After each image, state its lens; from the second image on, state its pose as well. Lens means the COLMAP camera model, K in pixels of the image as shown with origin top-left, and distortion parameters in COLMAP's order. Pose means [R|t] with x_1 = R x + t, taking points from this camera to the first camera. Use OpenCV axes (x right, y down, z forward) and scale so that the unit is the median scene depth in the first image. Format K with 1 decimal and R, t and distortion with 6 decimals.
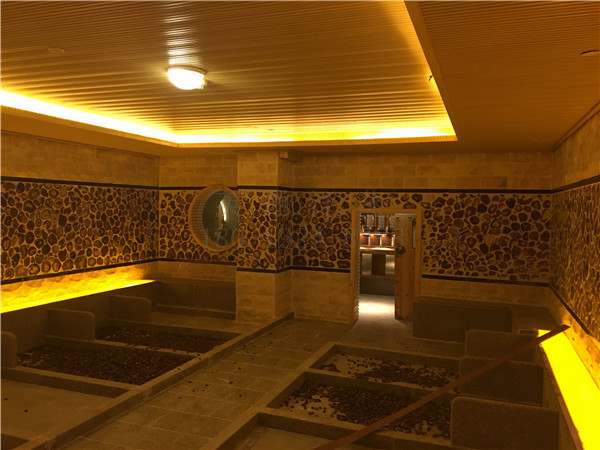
lens RADIAL K [[503.3, 0, 300.0], [0, 503.3, 225.0], [0, 0, 1]] dist [0.087895, -0.123318]
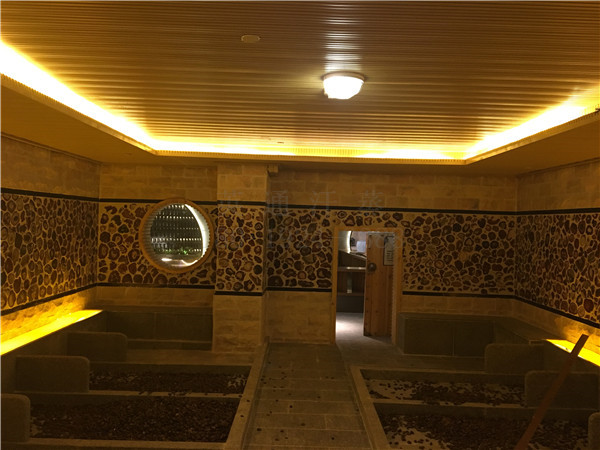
lens RADIAL K [[503.3, 0, 300.0], [0, 503.3, 225.0], [0, 0, 1]] dist [0.087895, -0.123318]
pose [[0.937691, 0.006549, 0.347409, -0.304600], [0.000958, 0.999770, -0.021432, -0.014557], [-0.347469, 0.020429, 0.937469, 0.103376]]
